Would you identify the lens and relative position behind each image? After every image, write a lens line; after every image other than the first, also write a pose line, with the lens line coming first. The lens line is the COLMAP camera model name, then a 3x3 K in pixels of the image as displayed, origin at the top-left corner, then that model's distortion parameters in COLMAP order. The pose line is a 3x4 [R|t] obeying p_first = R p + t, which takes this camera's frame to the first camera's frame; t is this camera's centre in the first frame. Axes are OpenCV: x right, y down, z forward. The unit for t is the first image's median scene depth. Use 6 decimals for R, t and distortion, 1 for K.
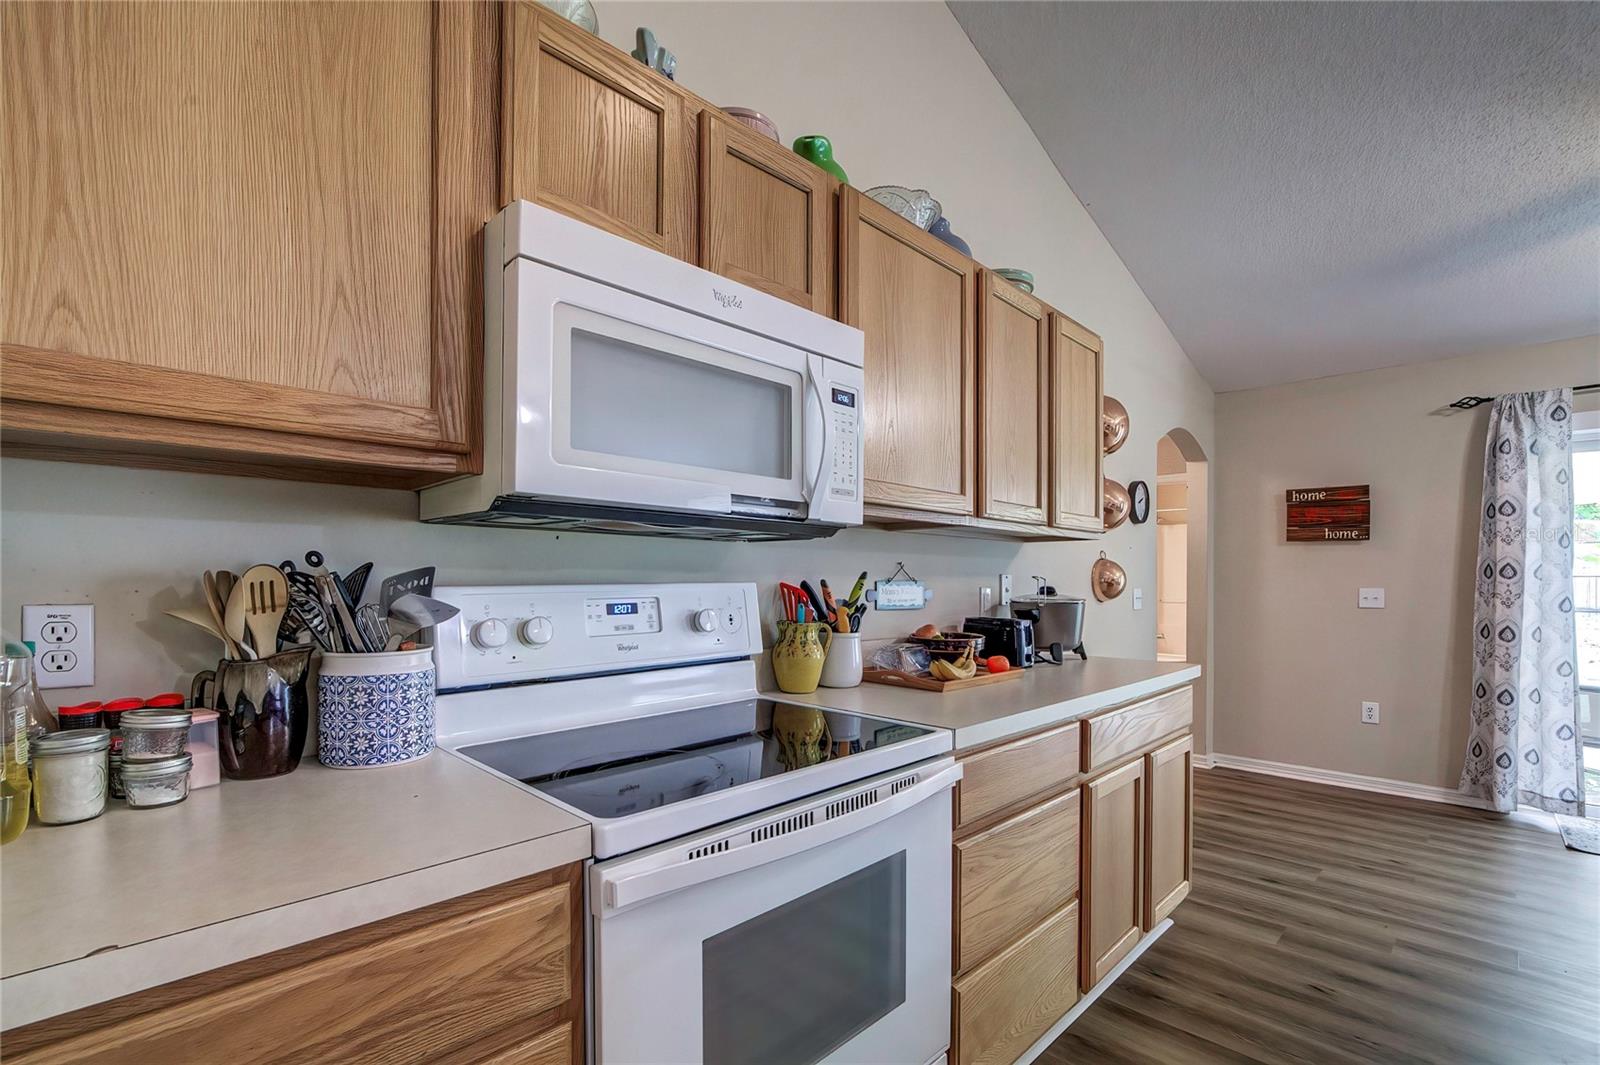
lens RADIAL K [[693.7, 0, 804.0], [0, 693.7, 571.6], [0, 0, 1]] dist [-0.012662, 0.000373]
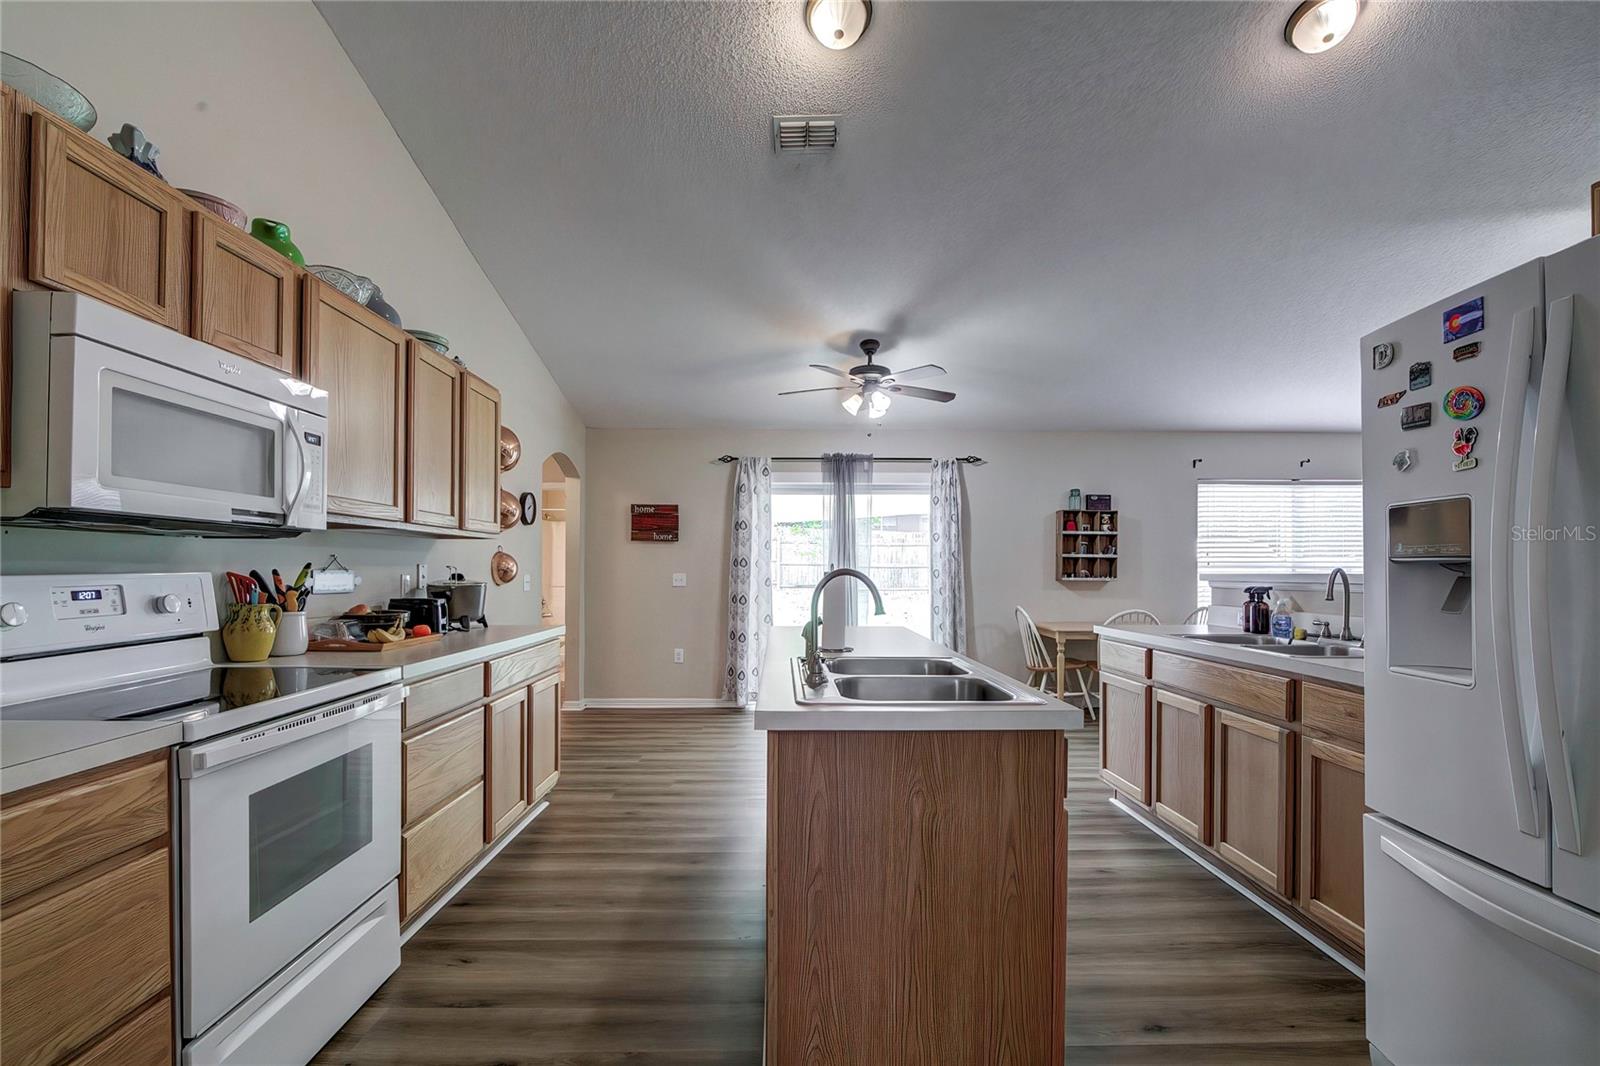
lens RADIAL K [[693.7, 0, 804.0], [0, 693.7, 572.1], [0, 0, 1]] dist [-0.012662, 0.000373]
pose [[0.682636, -0.005367, 0.730739, -0.190481], [-0.008883, 0.999838, 0.015641, -0.009291], [-0.730705, -0.017168, 0.682478, -0.452691]]
